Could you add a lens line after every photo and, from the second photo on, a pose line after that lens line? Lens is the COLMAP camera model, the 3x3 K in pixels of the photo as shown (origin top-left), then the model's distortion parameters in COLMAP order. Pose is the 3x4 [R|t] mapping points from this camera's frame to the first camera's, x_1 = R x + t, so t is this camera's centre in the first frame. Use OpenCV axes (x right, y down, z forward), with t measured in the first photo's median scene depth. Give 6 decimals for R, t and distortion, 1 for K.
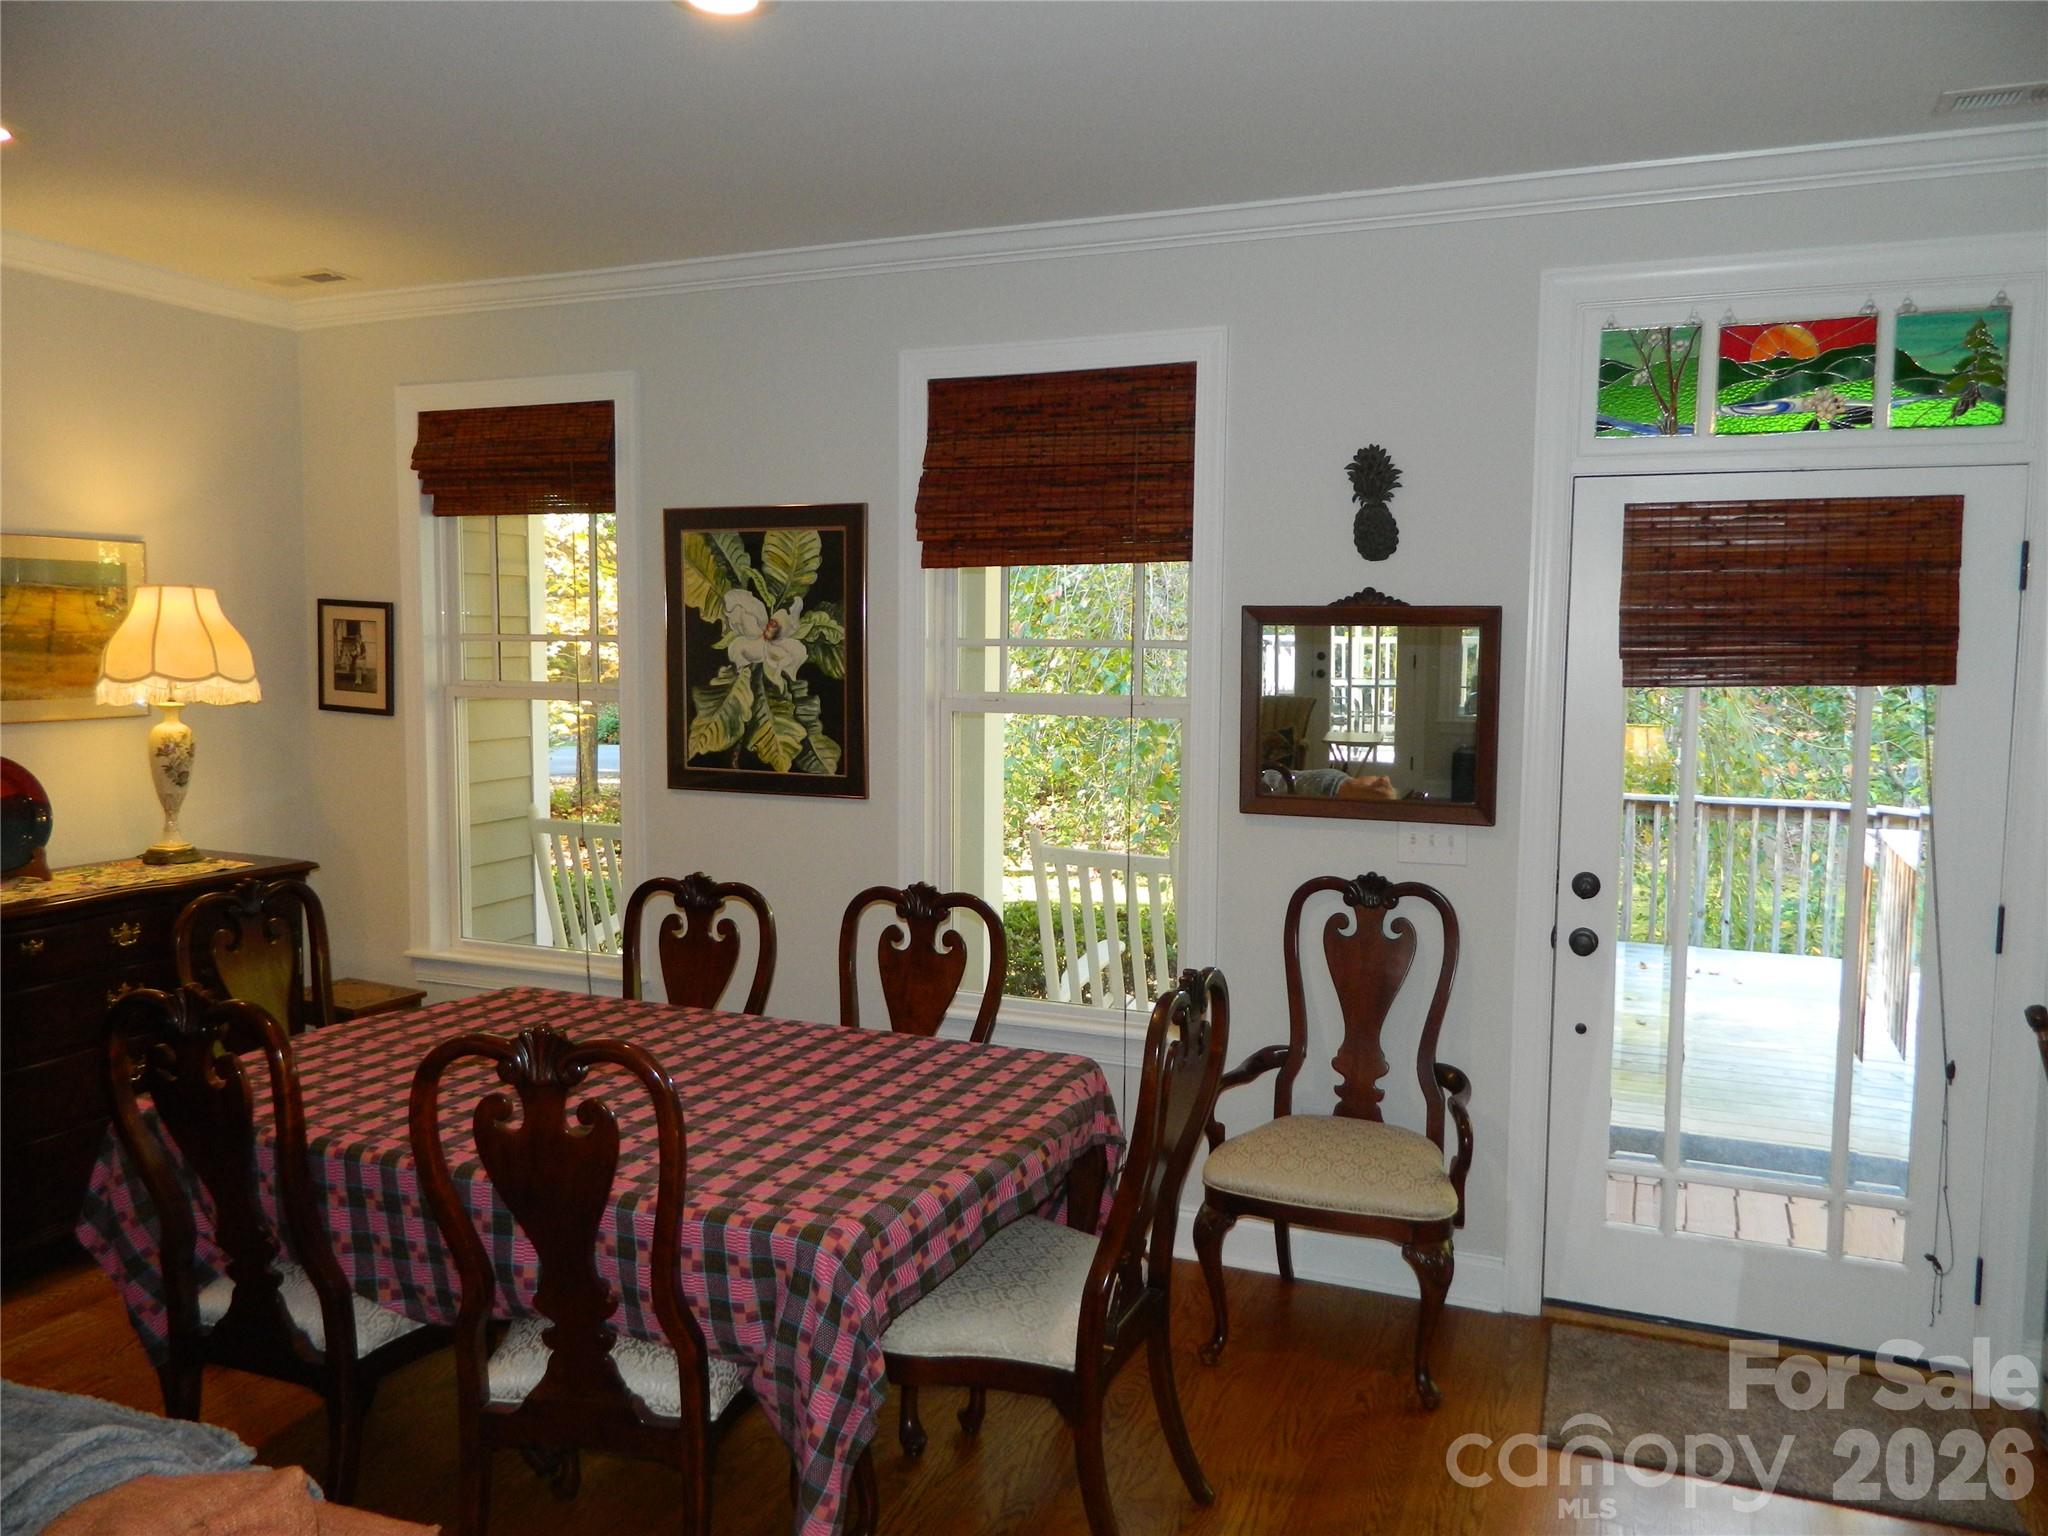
lens RADIAL K [[1527.0, 0, 1022.8], [0, 1527.0, 765.3], [0, 0, 1]] dist [0.006367, -0.010945]
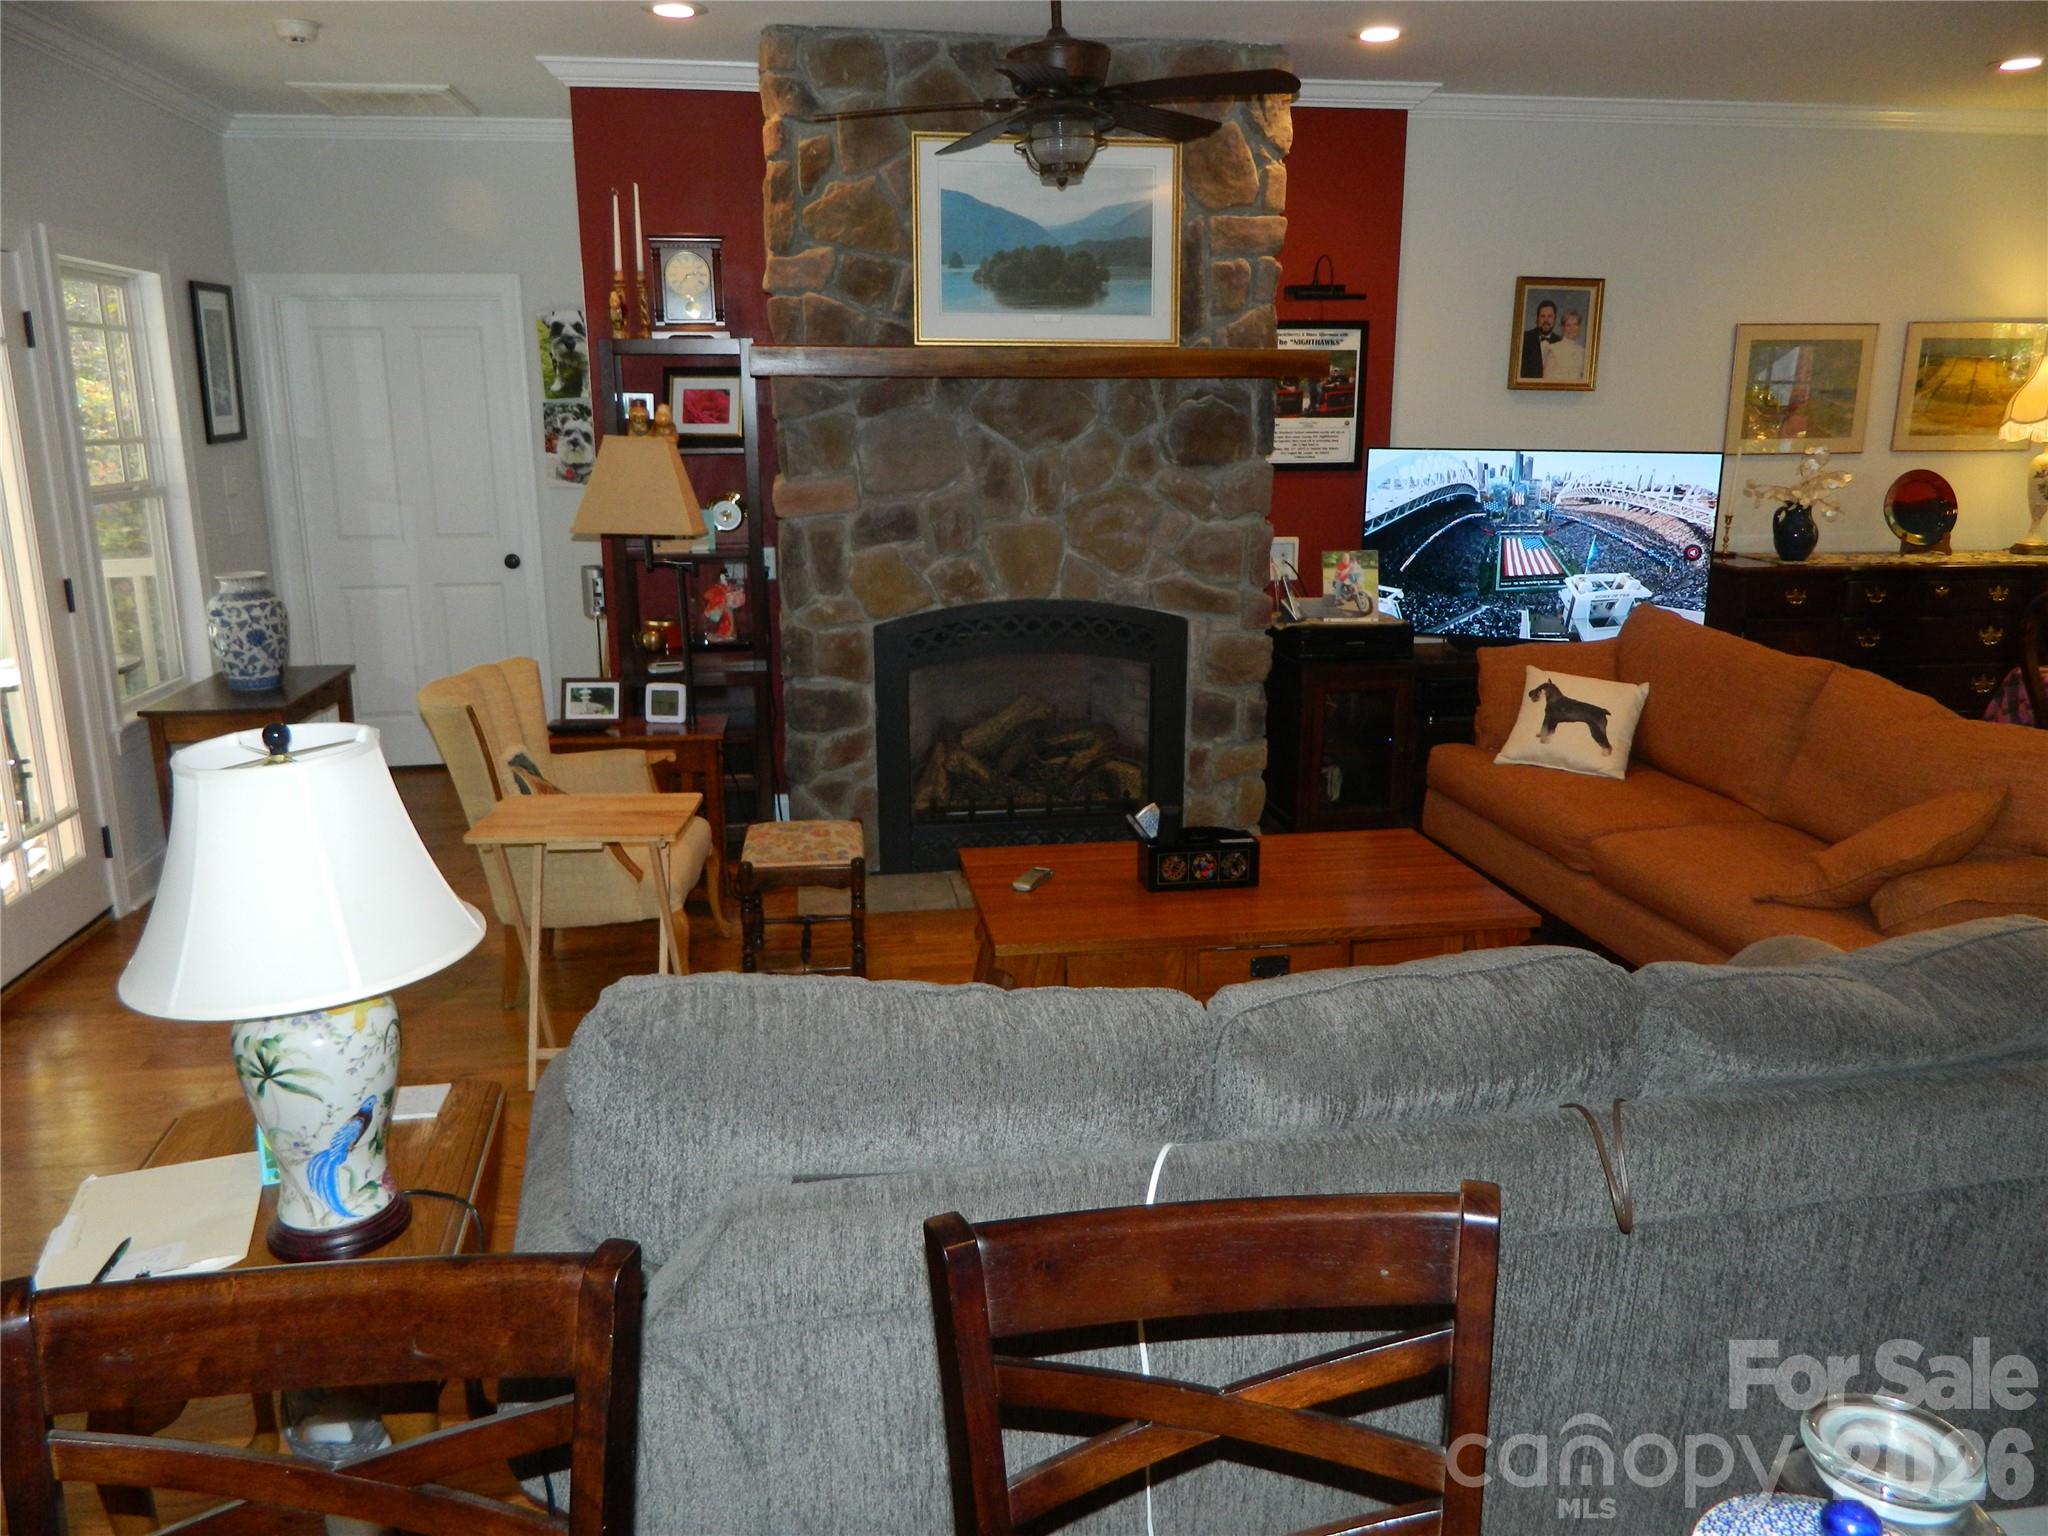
lens RADIAL K [[1527.0, 0, 1023.0], [0, 1527.0, 764.2], [0, 0, 1]] dist [0.006367, -0.010945]
pose [[0.514449, 0.201760, -0.833448, 0.193911], [-0.072425, 0.978677, 0.192213, 0.050318], [0.854457, -0.038521, 0.518091, -0.564404]]
